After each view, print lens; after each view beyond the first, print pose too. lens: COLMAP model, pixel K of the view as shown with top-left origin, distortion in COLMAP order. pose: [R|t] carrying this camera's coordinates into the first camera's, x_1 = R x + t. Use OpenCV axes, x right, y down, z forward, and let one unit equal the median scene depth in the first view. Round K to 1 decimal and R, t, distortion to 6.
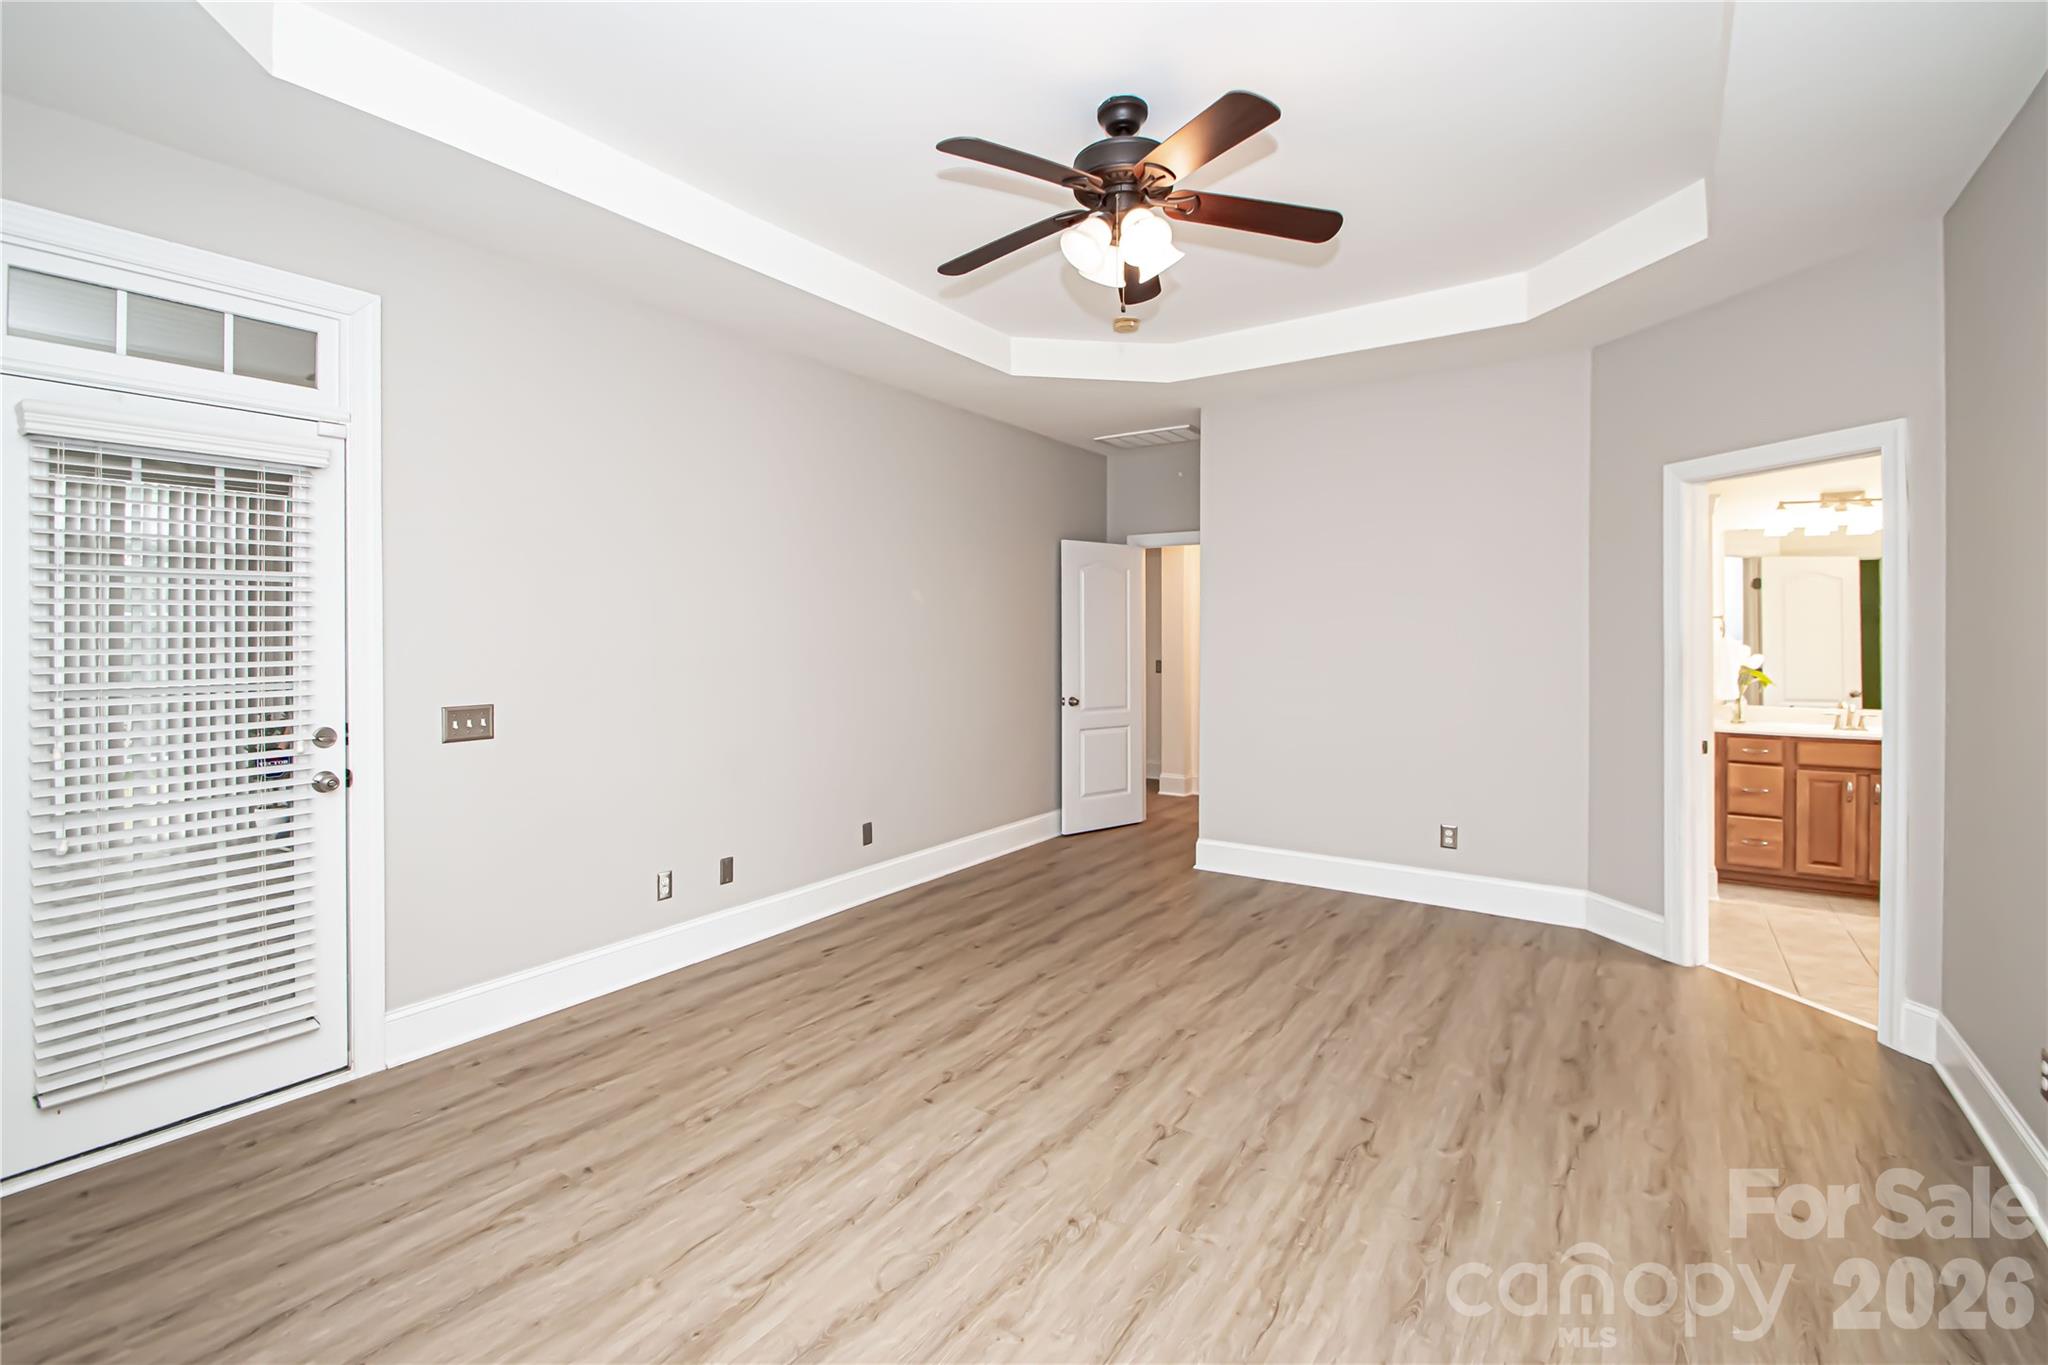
lens RADIAL K [[943.1, 0, 1018.9], [0, 943.1, 662.9], [0, 0, 1]] dist [0.004734, -0.009916]
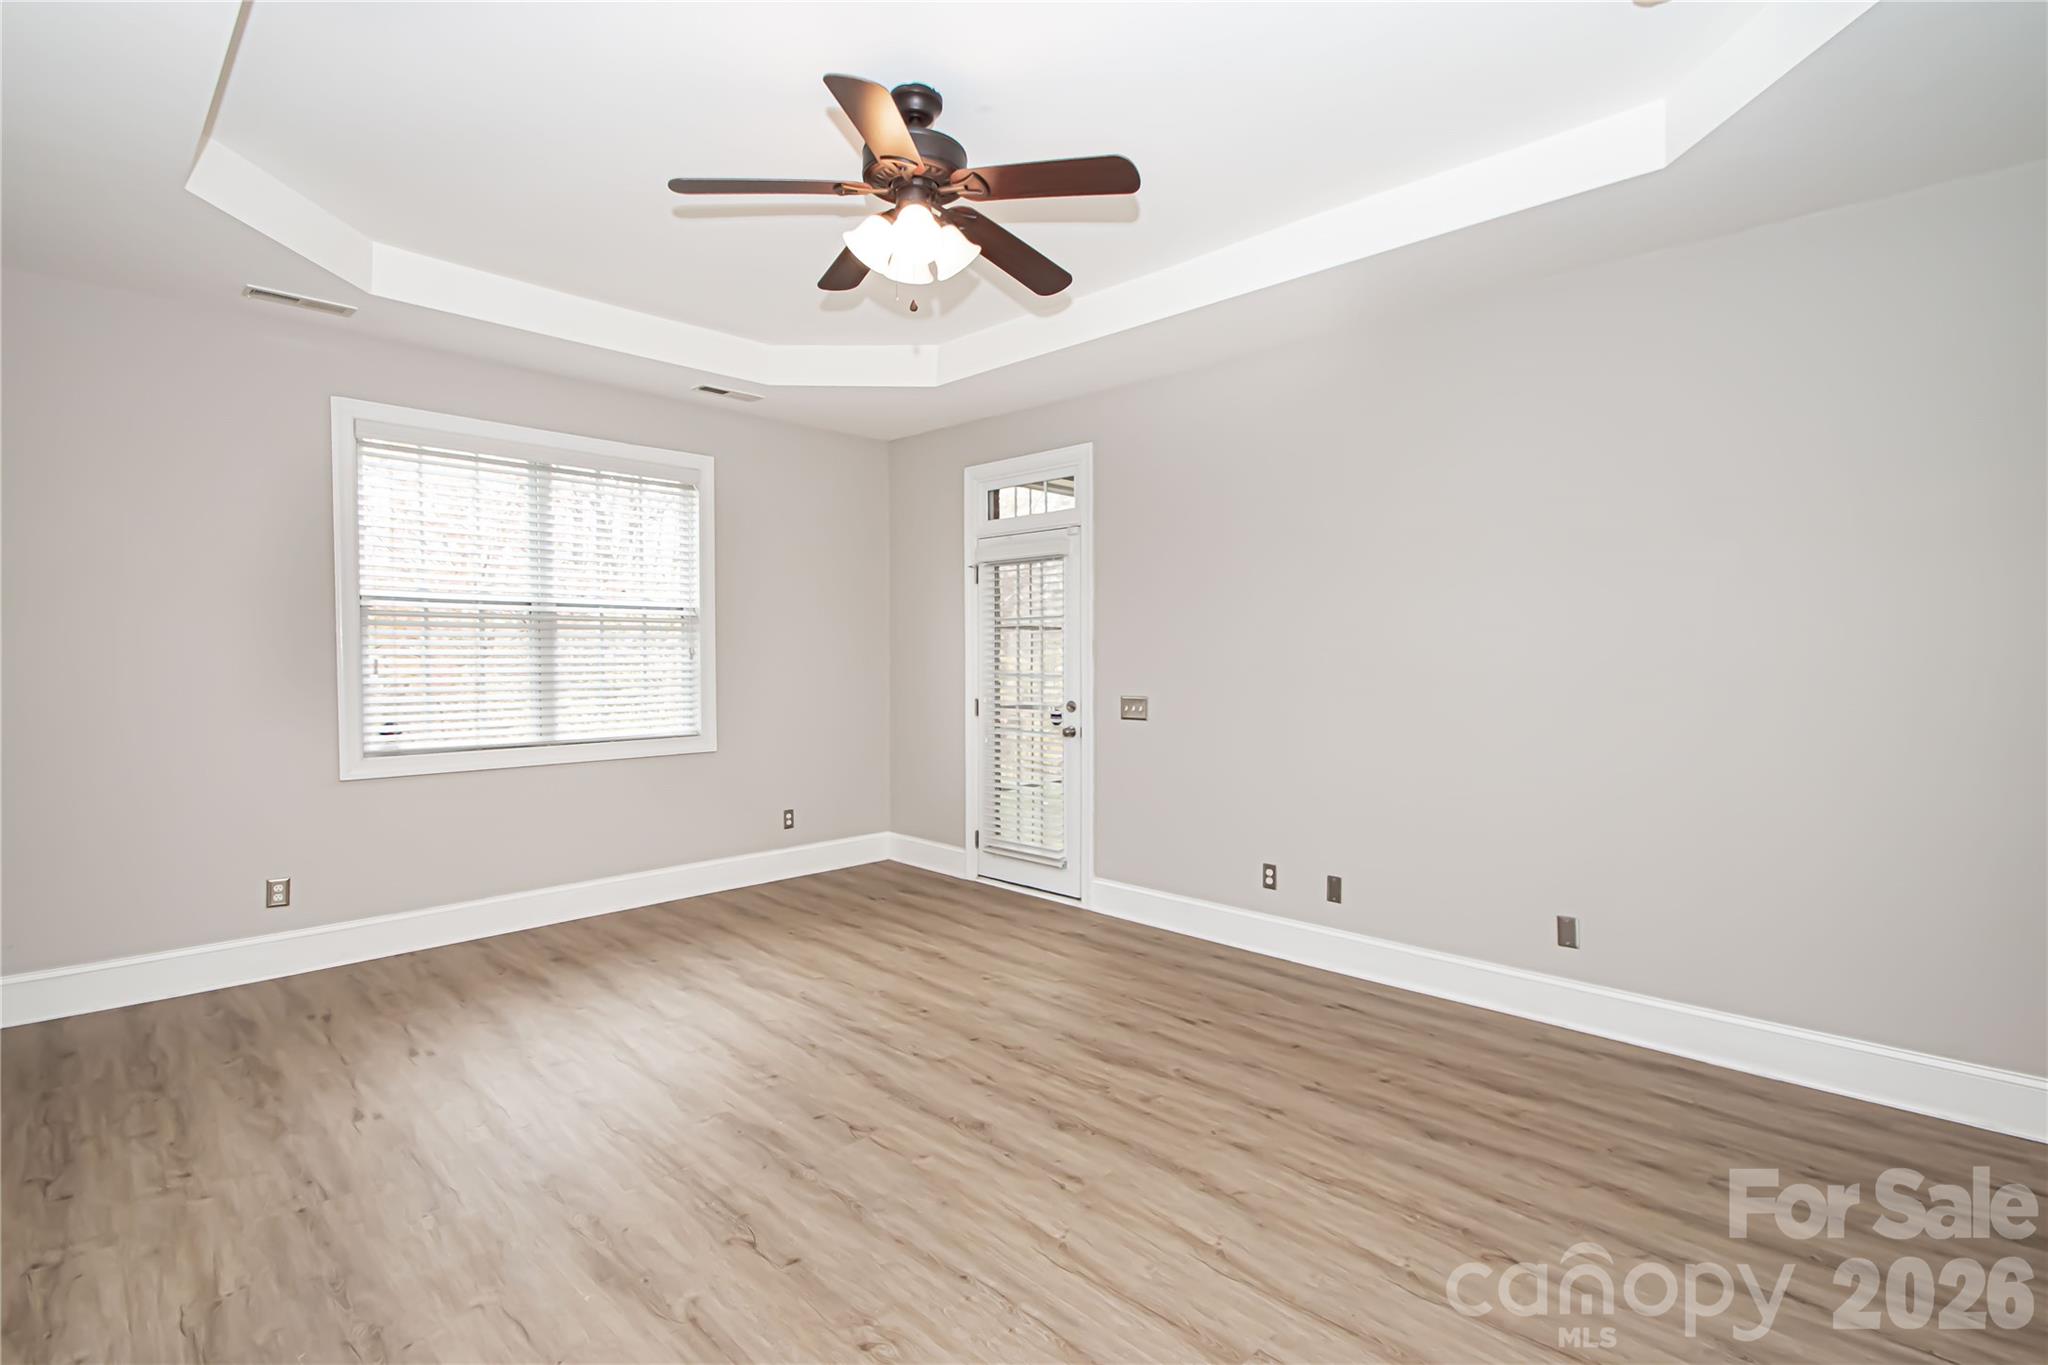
lens RADIAL K [[943.1, 0, 1027.9], [0, 943.1, 681.5], [0, 0, 1]] dist [0.004734, -0.009916]
pose [[-0.179813, 0.029368, -0.983262, 0.951525], [-0.033843, 0.998778, 0.036020, -0.027790], [0.983118, 0.039754, -0.178599, 1.146201]]
